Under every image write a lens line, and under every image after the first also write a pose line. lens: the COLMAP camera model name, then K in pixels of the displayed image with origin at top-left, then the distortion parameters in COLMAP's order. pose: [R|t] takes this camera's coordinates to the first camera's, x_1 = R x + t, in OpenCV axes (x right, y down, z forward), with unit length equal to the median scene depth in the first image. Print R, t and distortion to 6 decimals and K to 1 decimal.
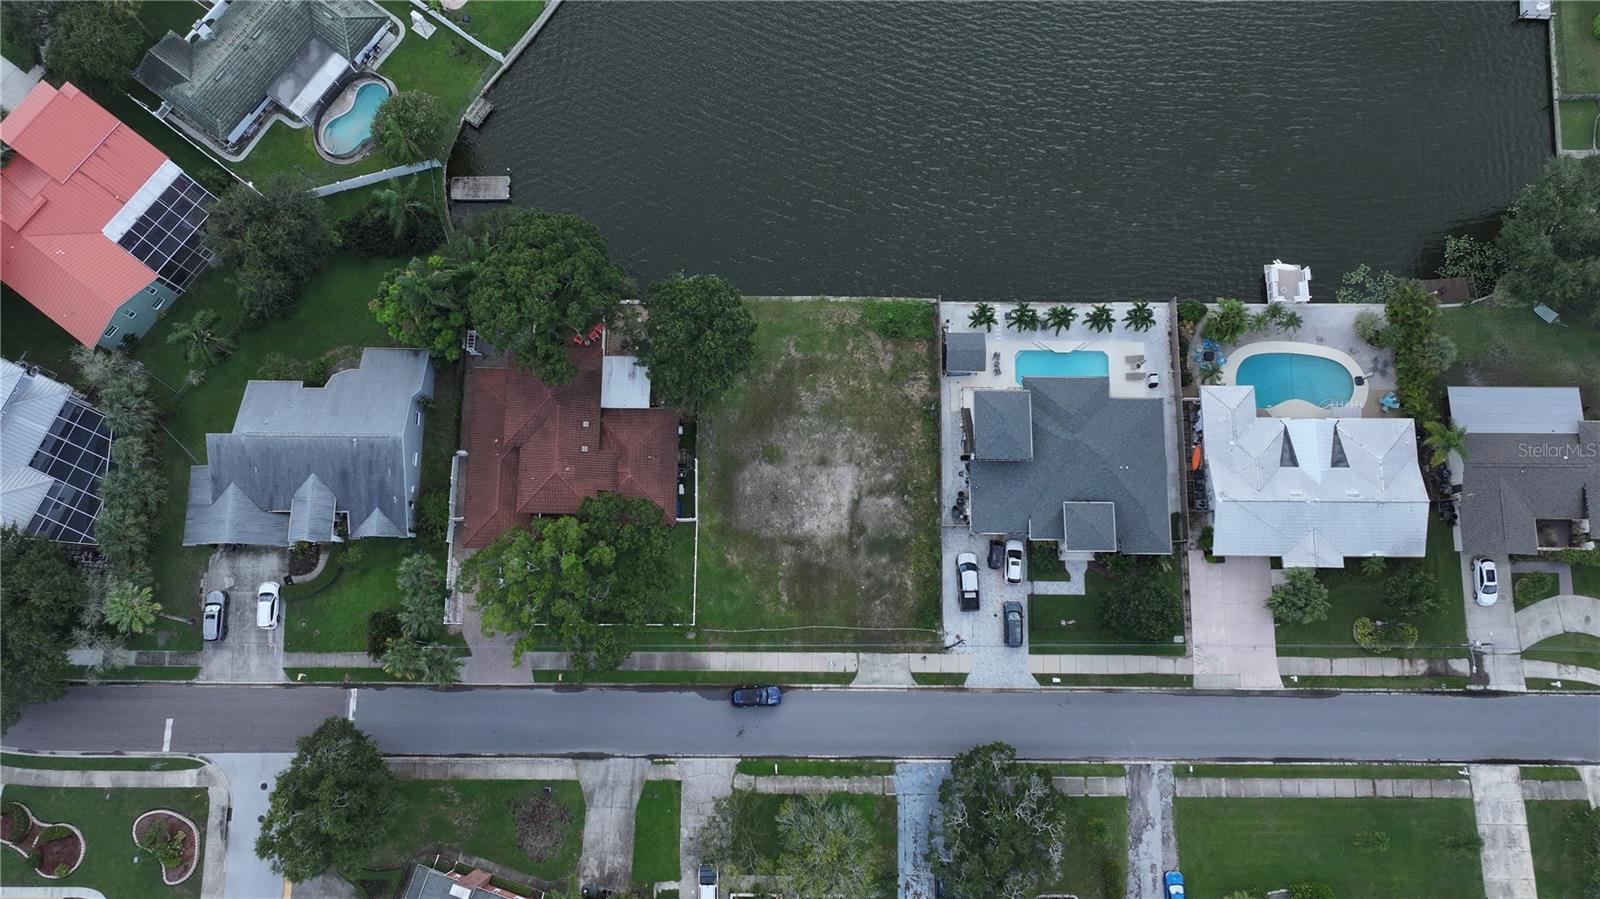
lens RADIAL K [[1127.8, 0, 804.9], [0, 1127.8, 453.2], [0, 0, 1]] dist [0.003504, 0.012312]
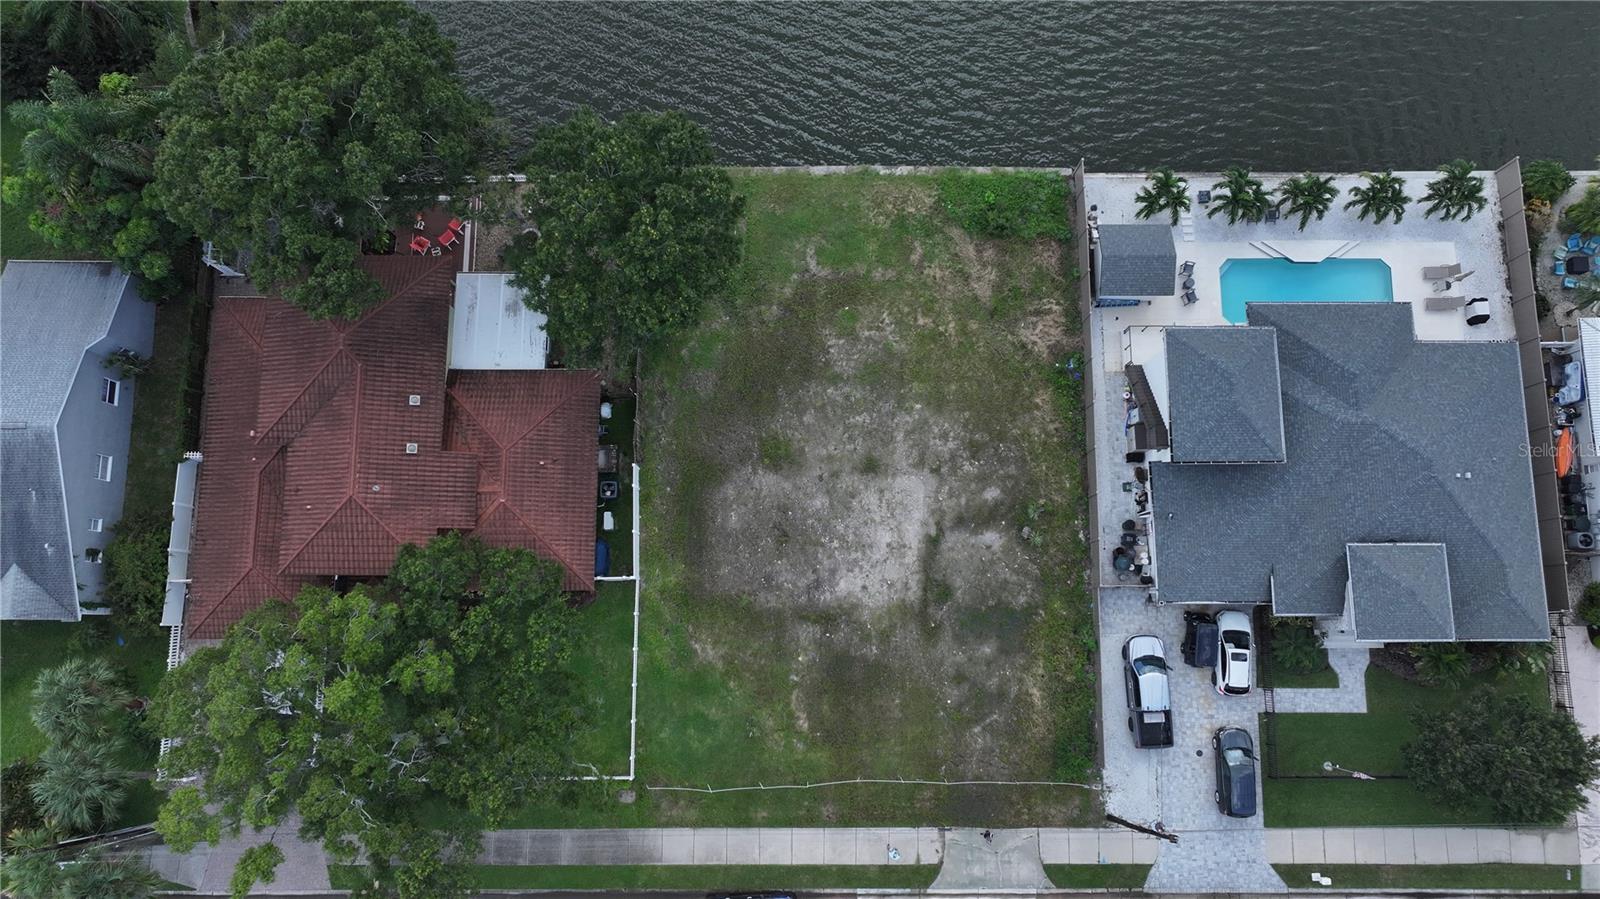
lens RADIAL K [[1127.8, 0, 805.9], [0, 1127.8, 450.4], [0, 0, 1]] dist [0.003504, 0.012312]
pose [[0.999956, -0.008584, -0.003829, -0.013366], [0.008637, 0.999865, 0.014007, -0.008135], [0.003708, -0.014039, 0.999895, 0.469824]]
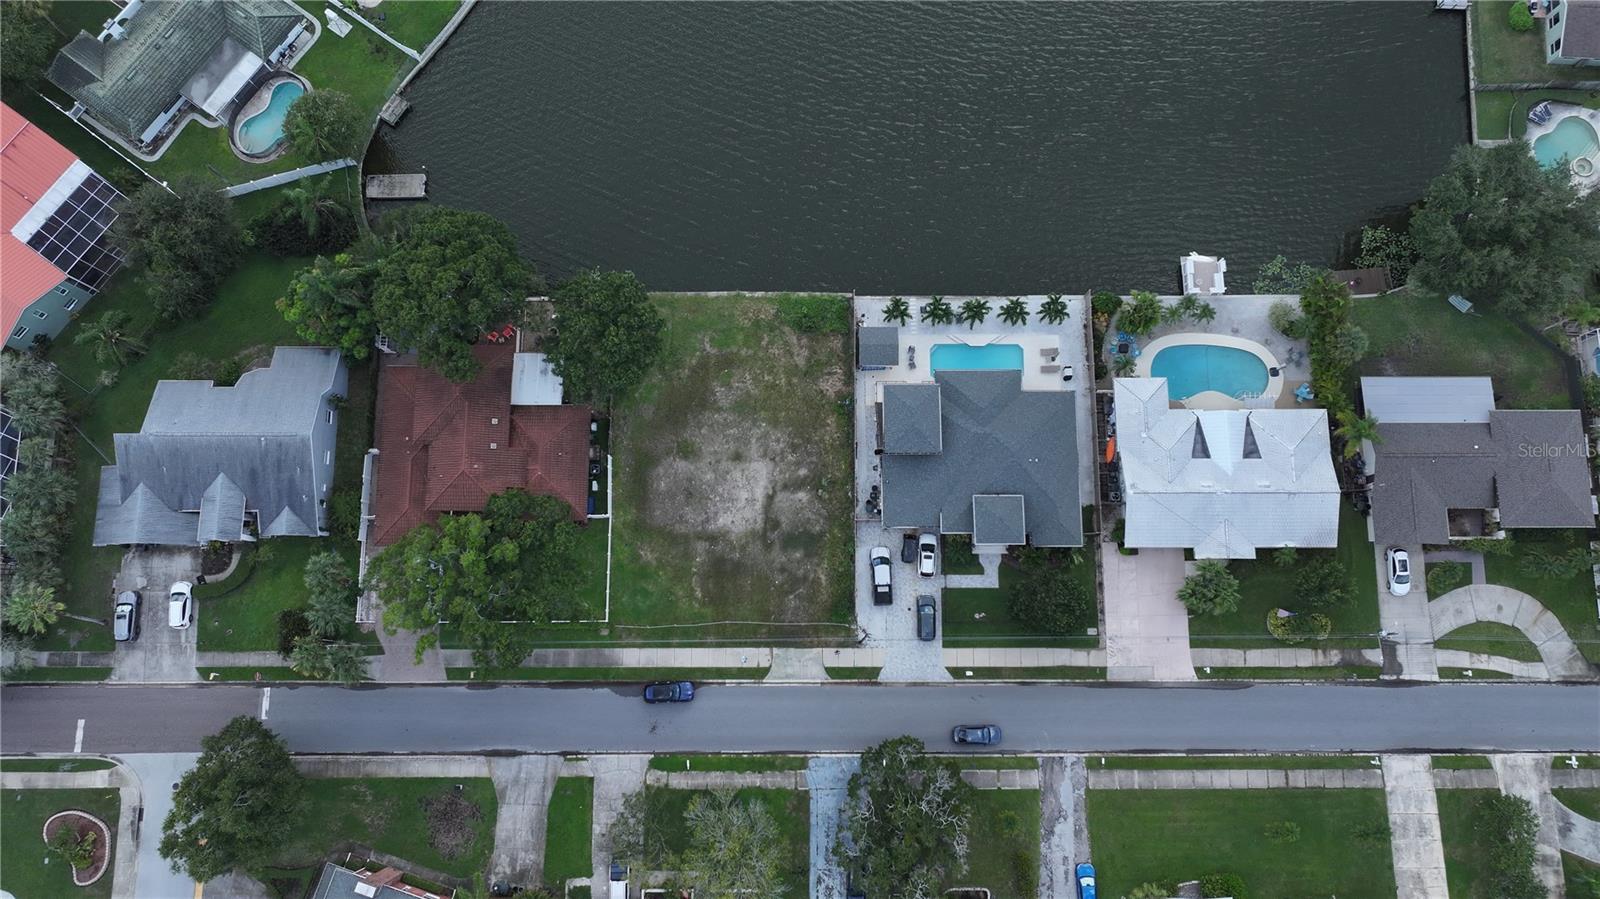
lens RADIAL K [[1127.8, 0, 806.7], [0, 1127.8, 452.3], [0, 0, 1]] dist [0.003504, 0.012312]
pose [[0.999968, -0.007982, -0.000185, 0.079638], [0.007982, 0.999968, 0.001073, 0.002898], [0.000176, -0.001075, 0.999999, 0.000187]]
